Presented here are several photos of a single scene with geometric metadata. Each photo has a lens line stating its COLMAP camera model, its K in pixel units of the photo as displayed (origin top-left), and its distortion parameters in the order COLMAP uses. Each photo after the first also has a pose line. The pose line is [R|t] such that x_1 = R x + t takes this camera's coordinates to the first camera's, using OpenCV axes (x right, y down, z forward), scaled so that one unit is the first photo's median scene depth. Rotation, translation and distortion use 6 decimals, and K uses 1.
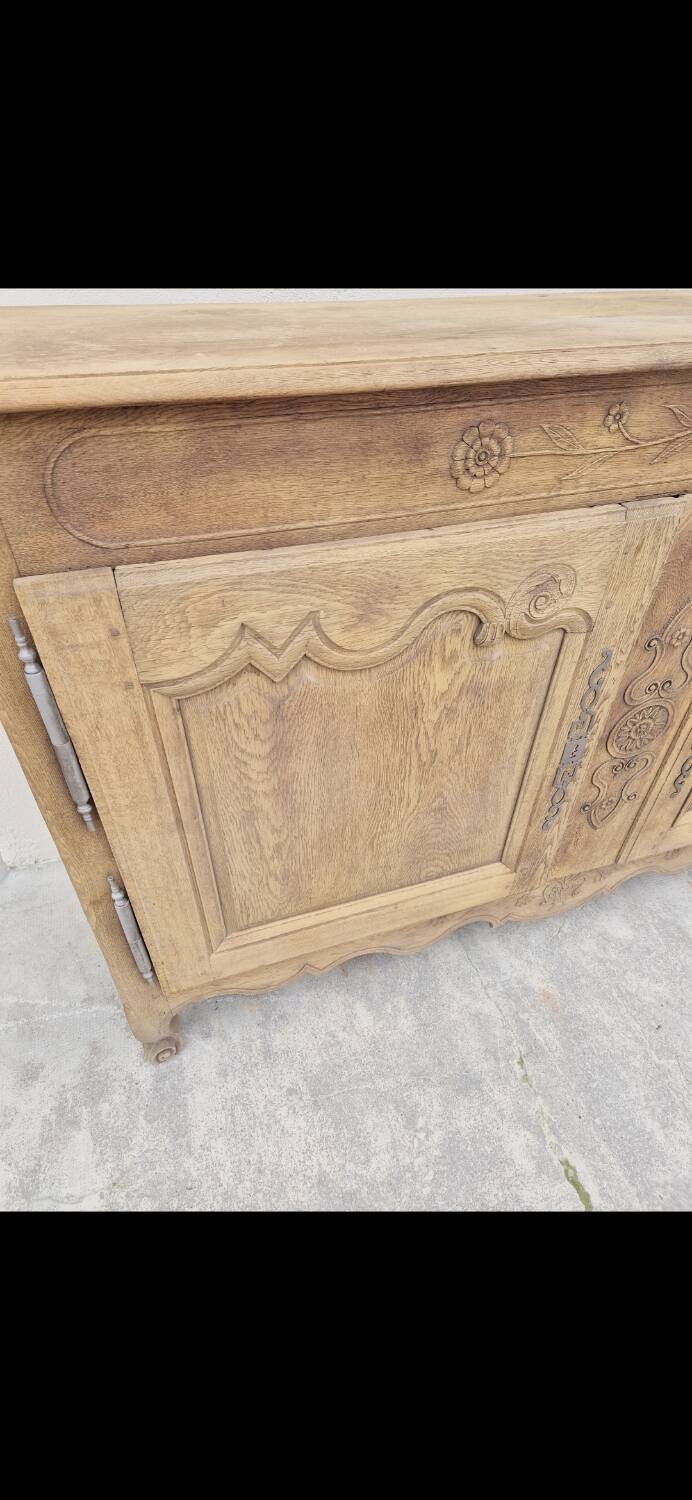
lens RADIAL K [[629.0, 0, 337.9], [0, 629.0, 741.5], [0, 0, 1]] dist [0.038054, -0.016755]
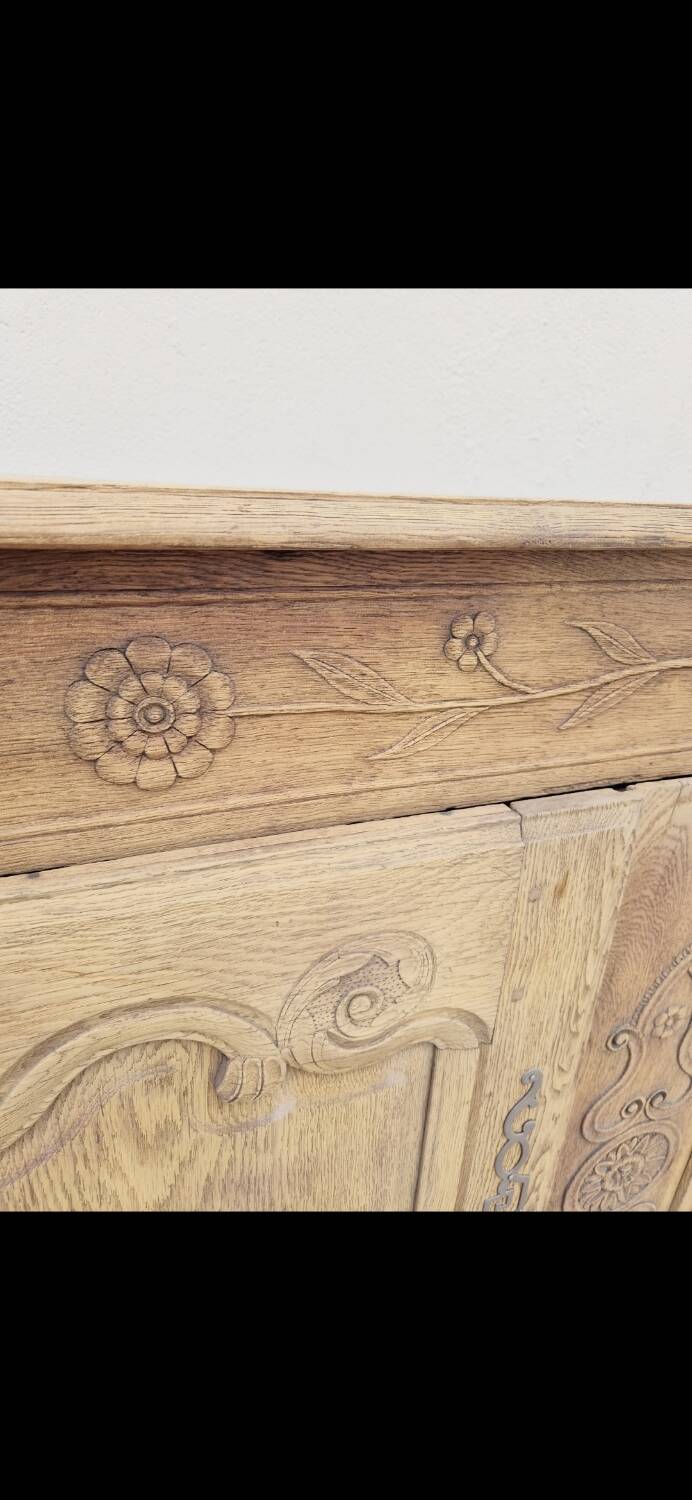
lens RADIAL K [[629.0, 0, 343.0], [0, 629.0, 736.4], [0, 0, 1]] dist [0.038054, -0.016755]
pose [[0.999056, 0.020550, 0.038276, 0.275008], [-0.007421, 0.948826, -0.315712, -0.248701], [-0.042805, 0.315130, 0.948083, 0.493237]]
